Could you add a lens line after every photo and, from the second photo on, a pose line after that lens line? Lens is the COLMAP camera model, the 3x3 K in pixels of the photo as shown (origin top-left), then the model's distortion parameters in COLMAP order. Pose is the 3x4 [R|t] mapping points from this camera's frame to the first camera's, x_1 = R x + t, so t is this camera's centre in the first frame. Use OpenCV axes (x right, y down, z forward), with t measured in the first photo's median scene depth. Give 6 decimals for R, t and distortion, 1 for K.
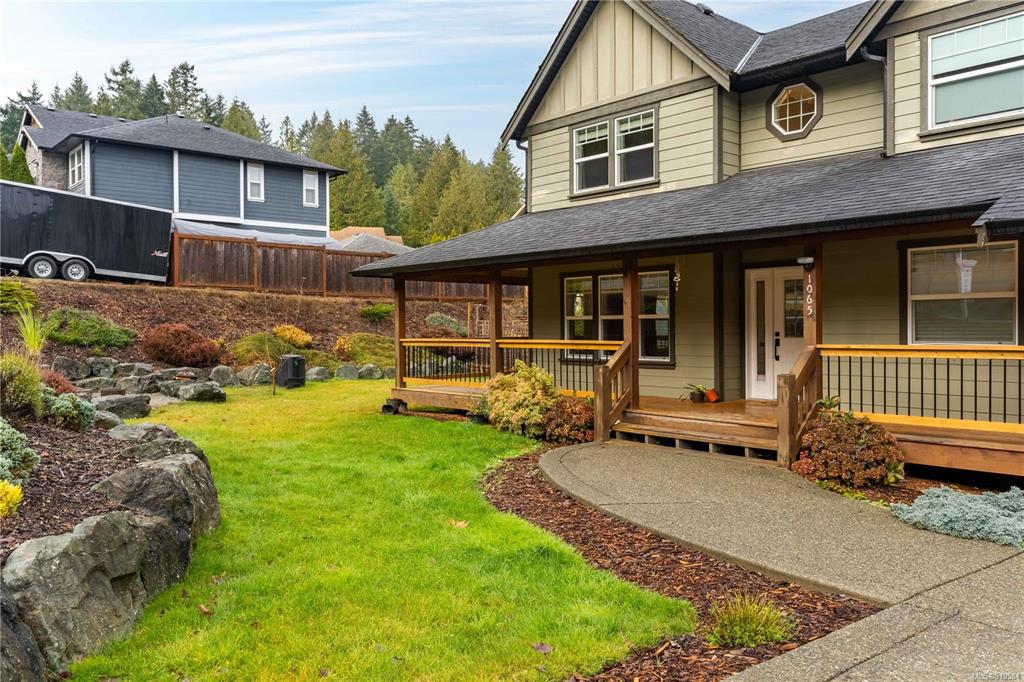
lens RADIAL K [[806.3, 0, 512.0], [0, 806.3, 341.0], [0, 0, 1]] dist [-0.005950, -0.002344]
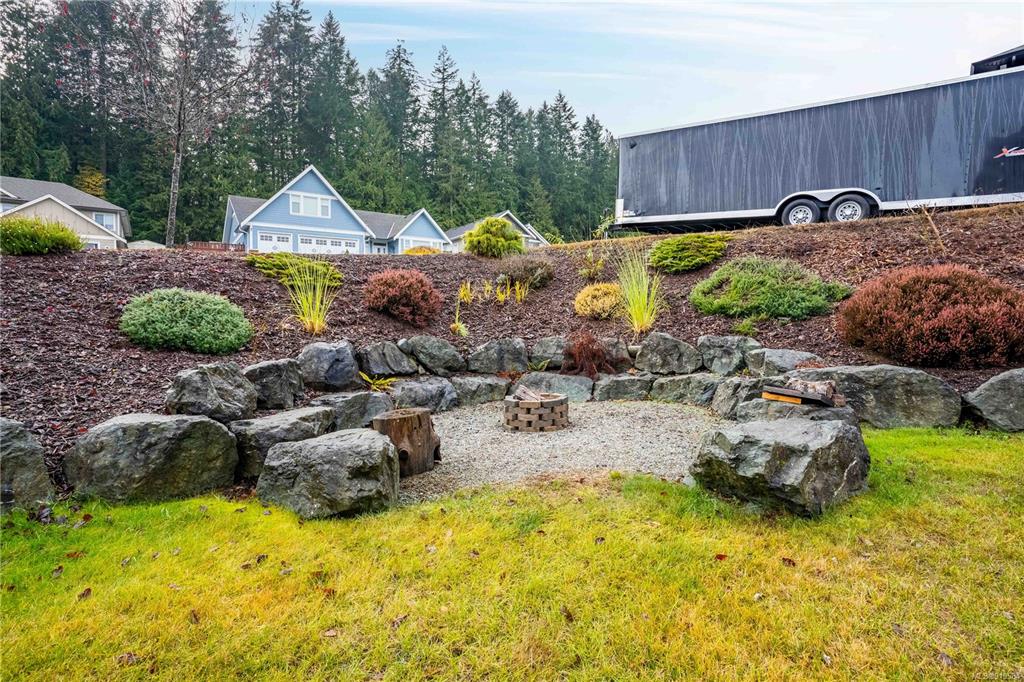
lens RADIAL K [[506.4, 0, 517.8], [0, 506.4, 336.2], [0, 0, 1]] dist [-0.076382, 0.031097]
pose [[0.113119, 0.015403, -0.993462, -0.142577], [-0.002084, 0.999881, 0.015265, 0.011451], [0.993579, 0.000344, 0.113138, 0.603772]]
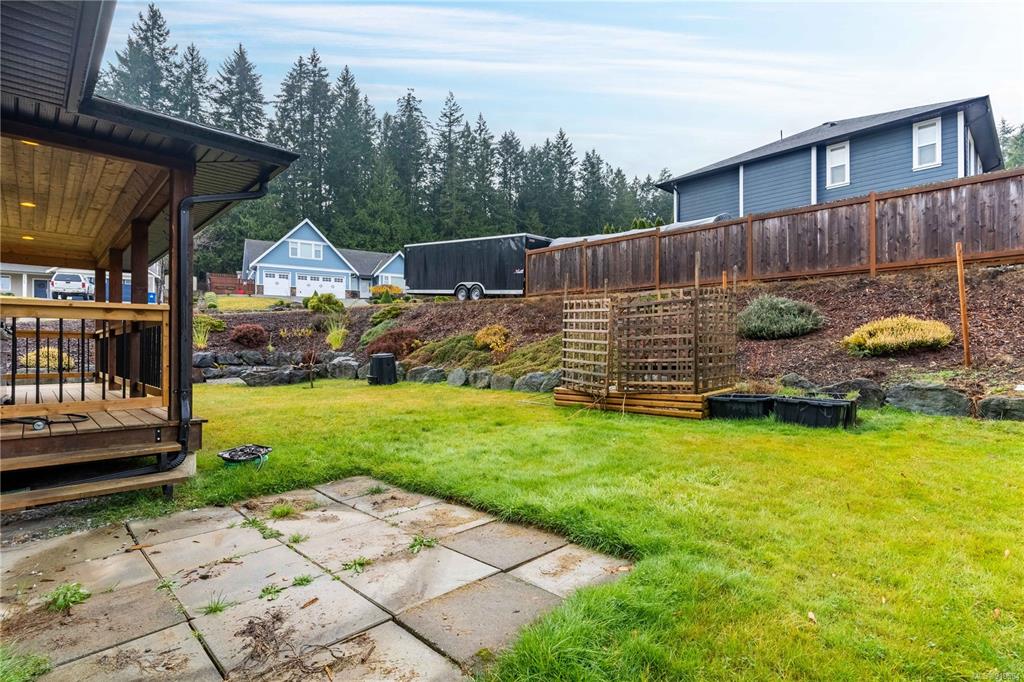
lens RADIAL K [[501.0, 0, 512.0], [0, 501.0, 341.0], [0, 0, 1]] dist [0.001749, 0.000223]
pose [[0.033228, -0.013318, -0.999359, 0.293918], [-0.016454, 0.999768, -0.013870, 0.005583], [0.999312, 0.016904, 0.033002, 0.925815]]
